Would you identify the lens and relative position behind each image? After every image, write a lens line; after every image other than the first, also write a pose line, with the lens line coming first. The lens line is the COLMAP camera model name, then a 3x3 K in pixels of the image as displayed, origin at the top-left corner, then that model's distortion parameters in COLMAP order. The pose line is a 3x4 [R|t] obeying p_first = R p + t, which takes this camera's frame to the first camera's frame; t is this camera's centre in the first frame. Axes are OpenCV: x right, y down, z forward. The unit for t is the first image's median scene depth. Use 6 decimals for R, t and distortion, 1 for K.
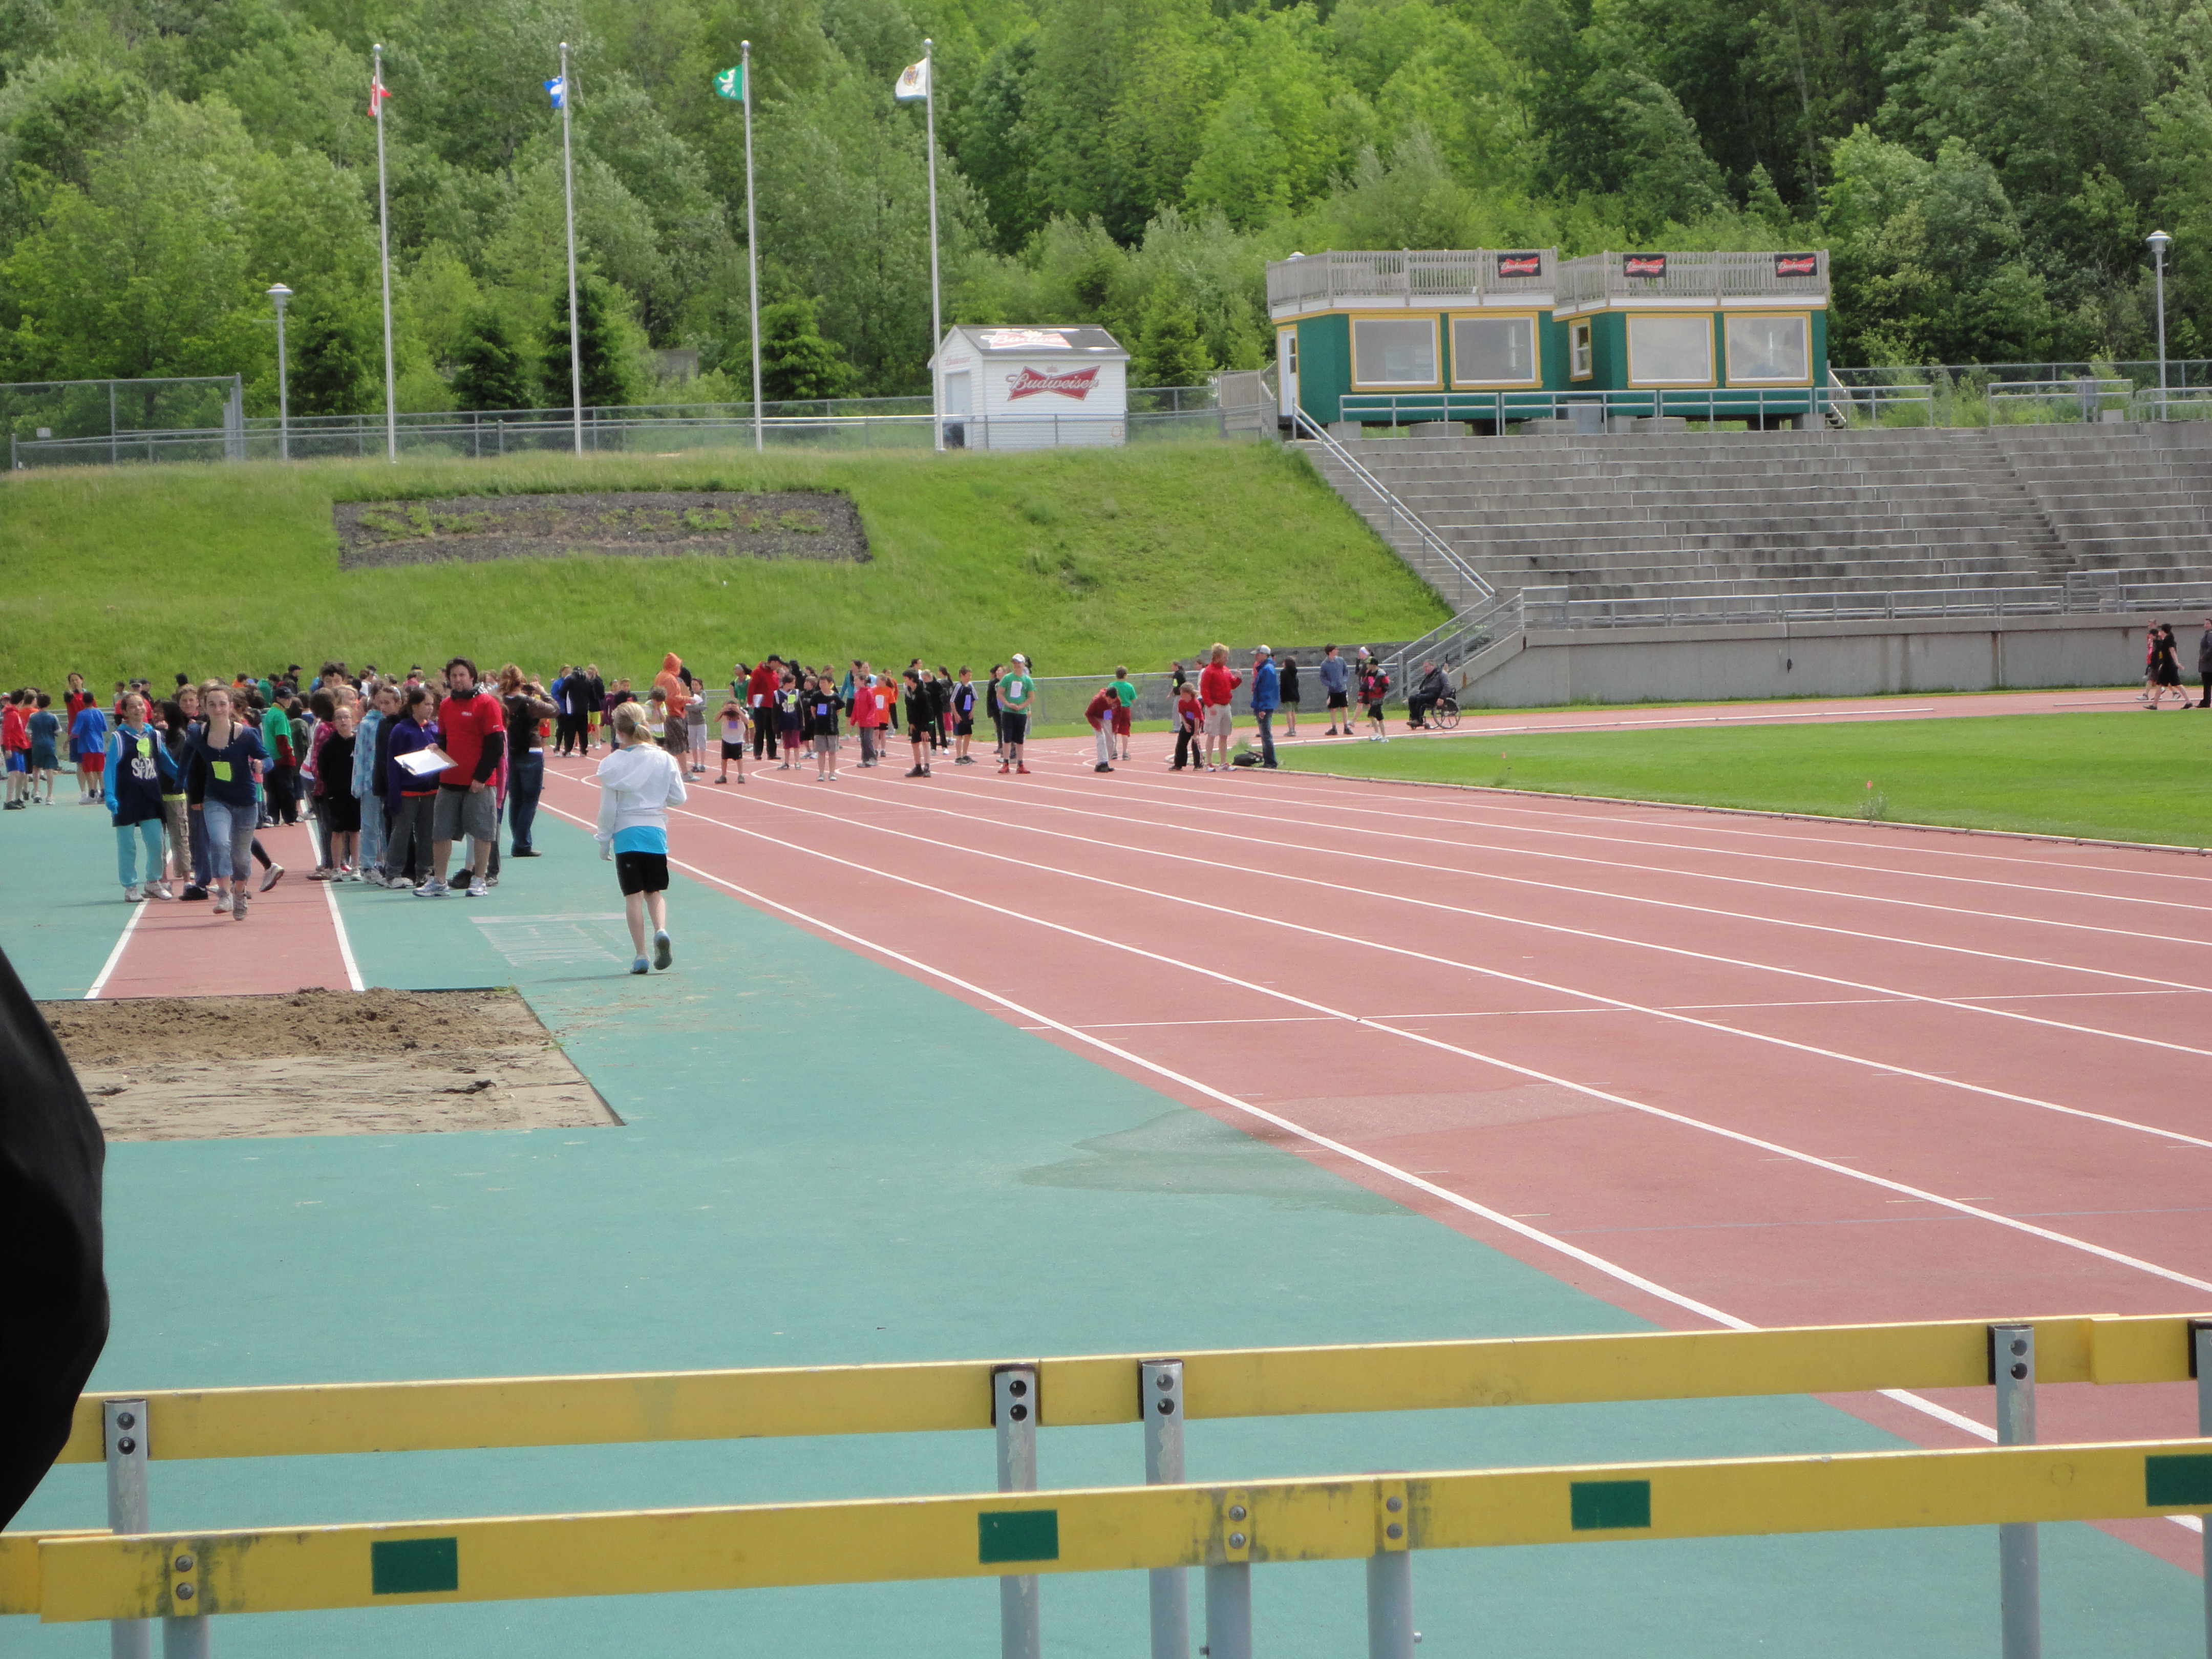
lens RADIAL K [[6842.8, 0, 1106.0], [0, 6842.8, 829.5], [0, 0, 1]] dist [0.260143, -5.202583]
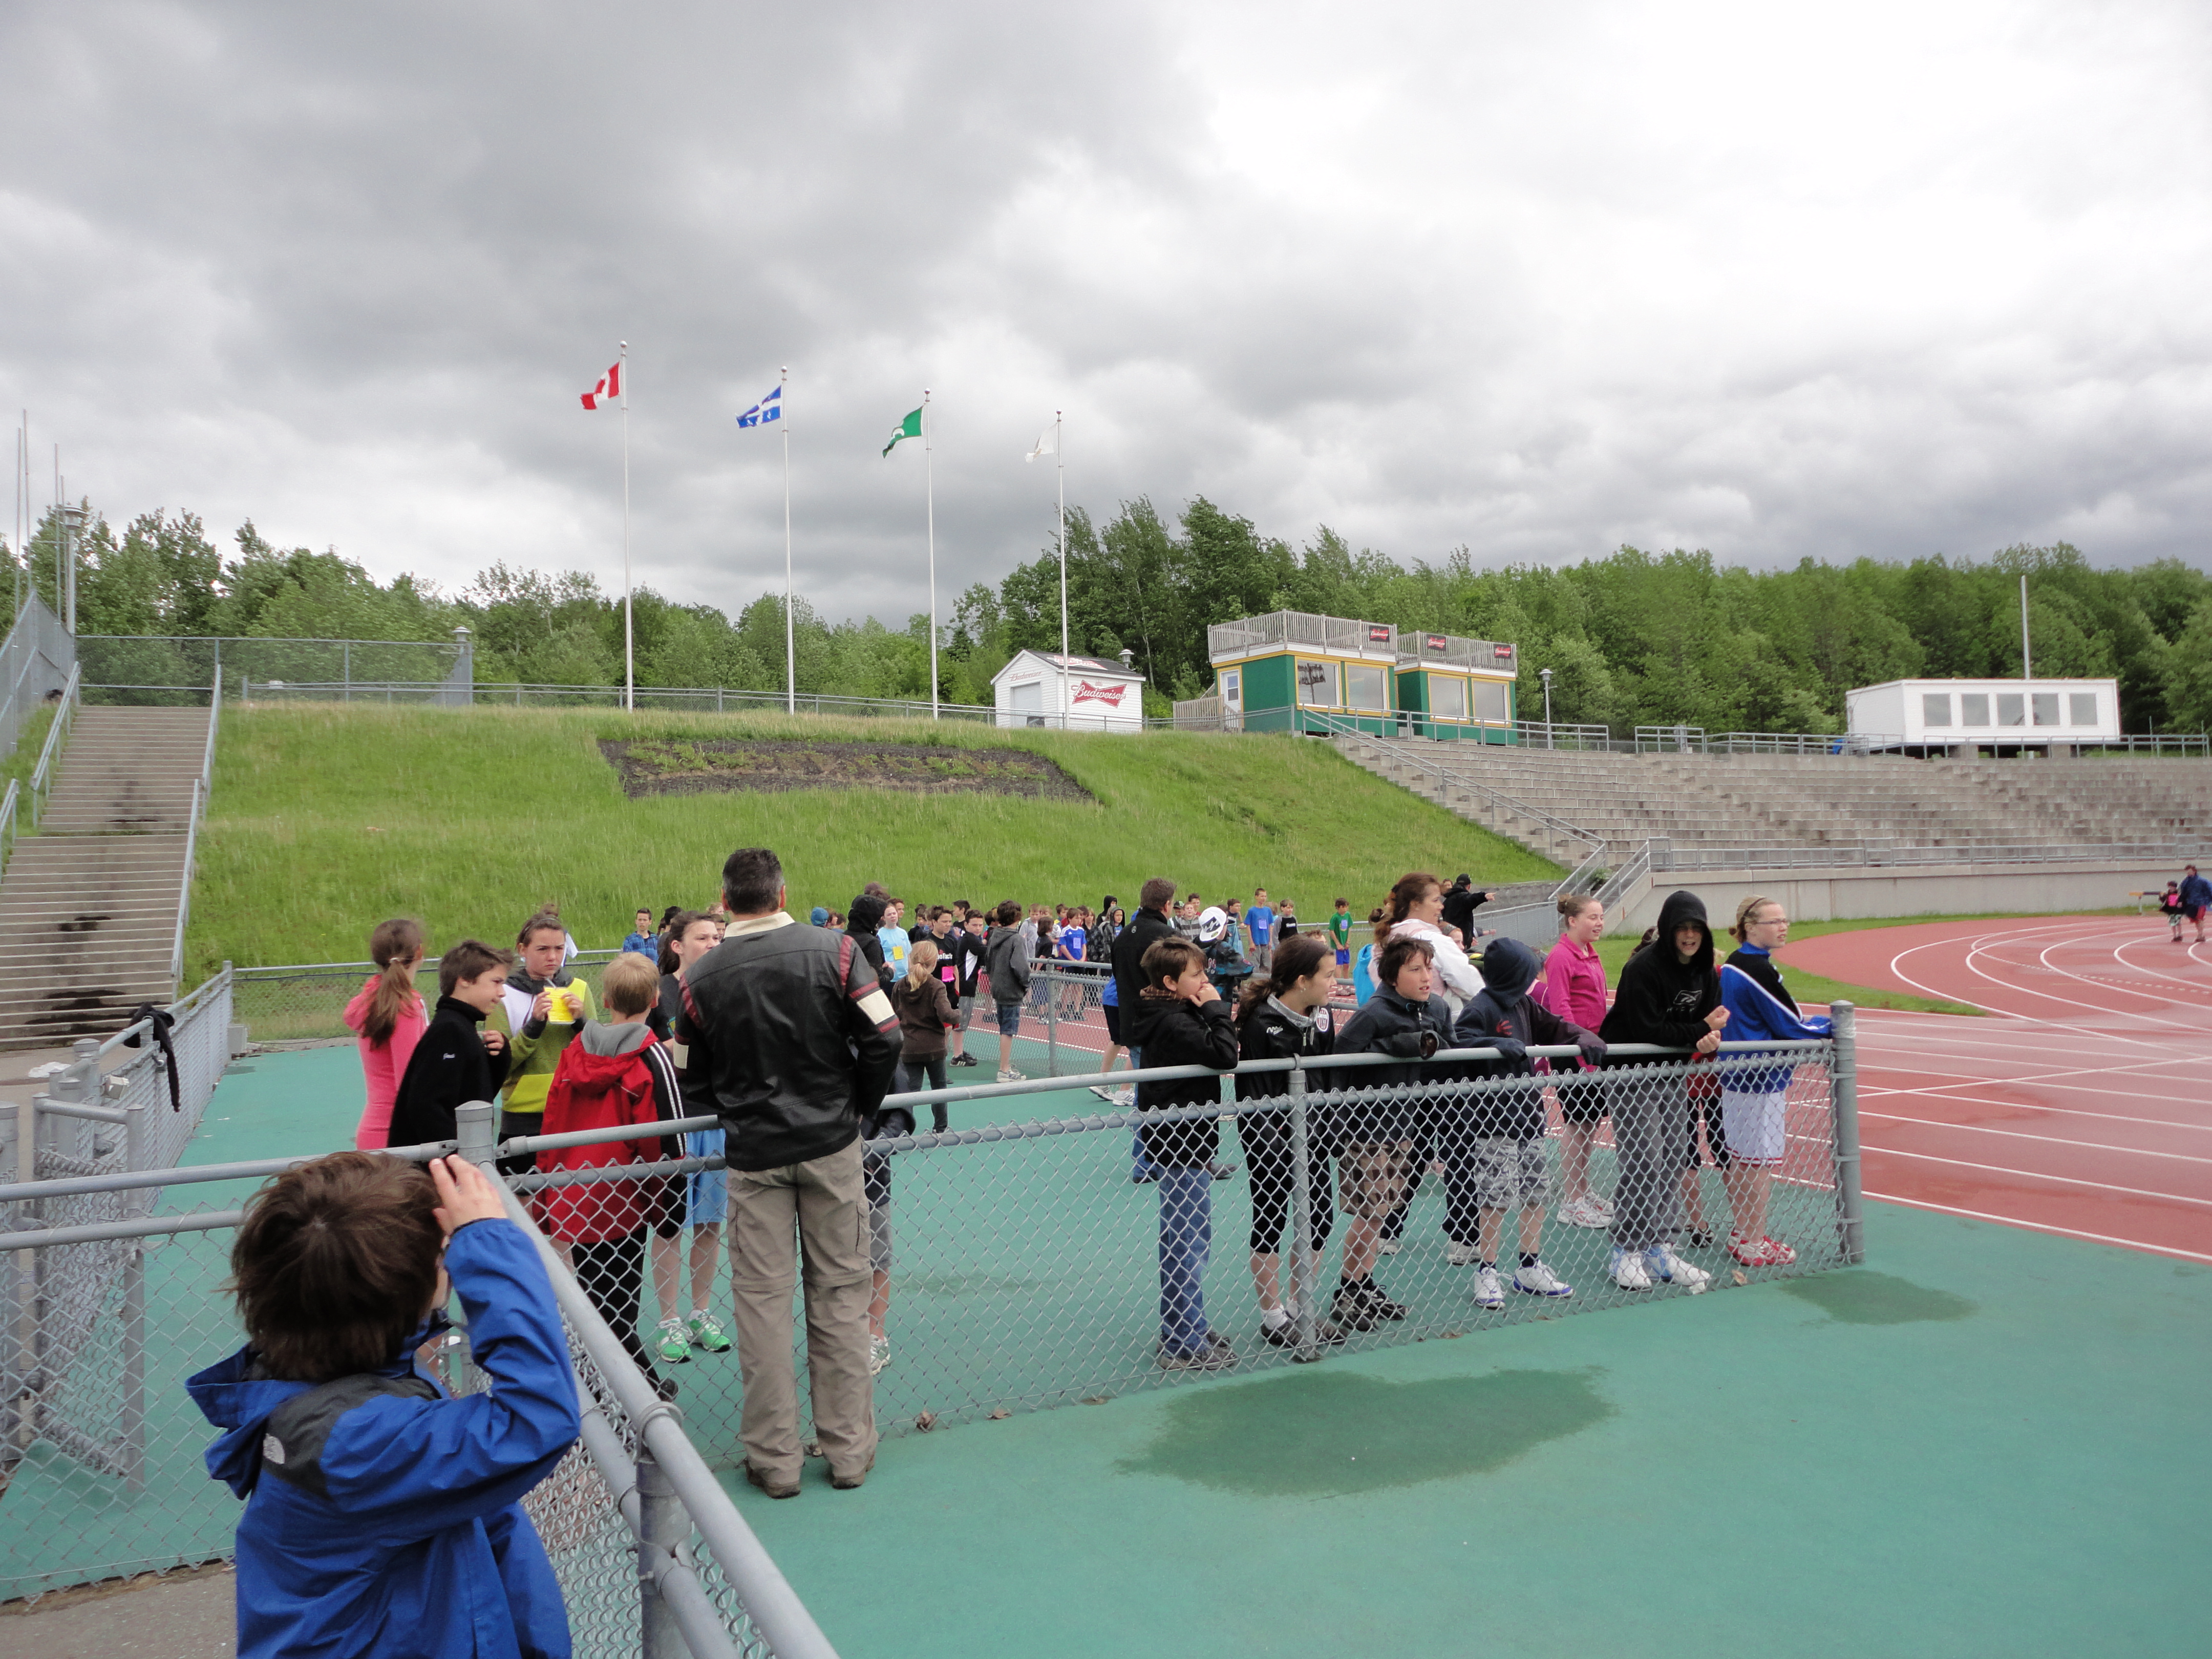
lens RADIAL K [[1633.0, 0, 1106.0], [0, 1633.0, 829.5], [0, 0, 1]] dist [0.000968, -0.000468]
pose [[0.944342, 0.019249, 0.328401, -0.117019], [0.003156, 0.997711, -0.067555, -0.017130], [-0.328950, 0.064832, 0.942119, 0.726833]]
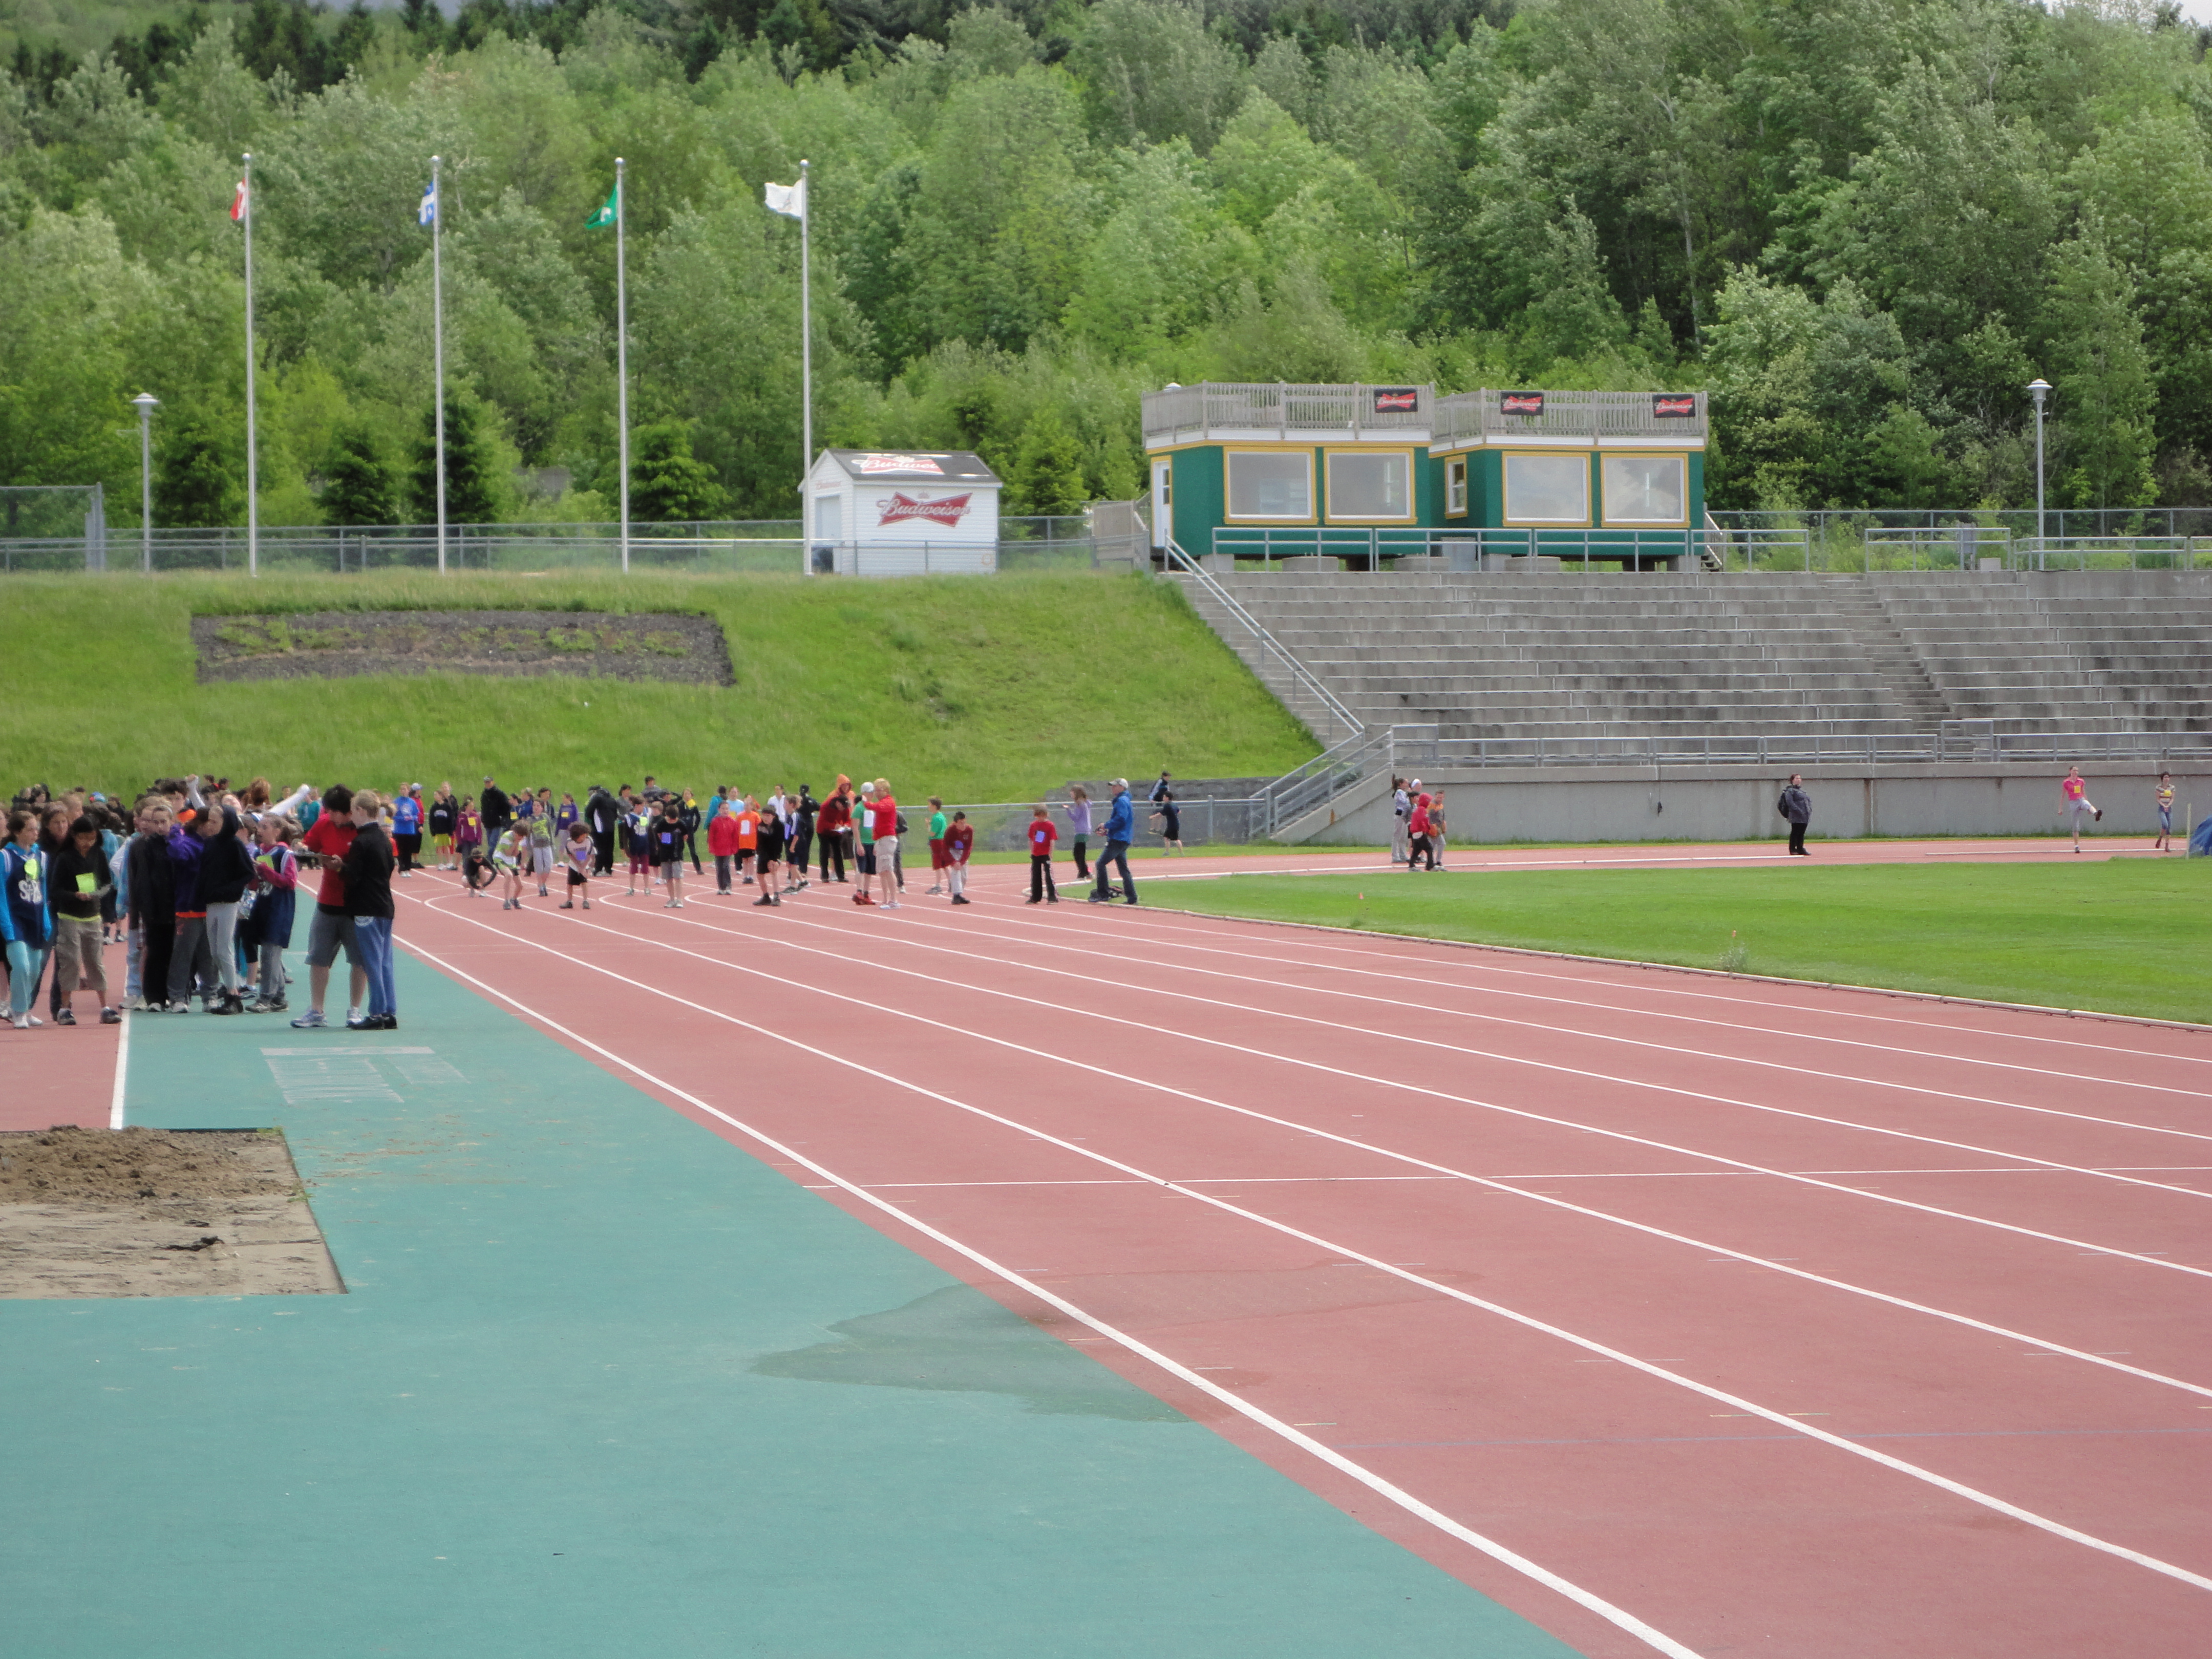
lens RADIAL K [[6842.8, 0, 1106.0], [0, 6842.8, 829.5], [0, 0, 1]] dist [0.260143, -5.202583]
pose [[0.999654, 0.019252, 0.017913, 0.001799], [-0.018909, 0.999638, -0.019150, -0.000412], [-0.018275, 0.018805, 0.999656, 0.010731]]
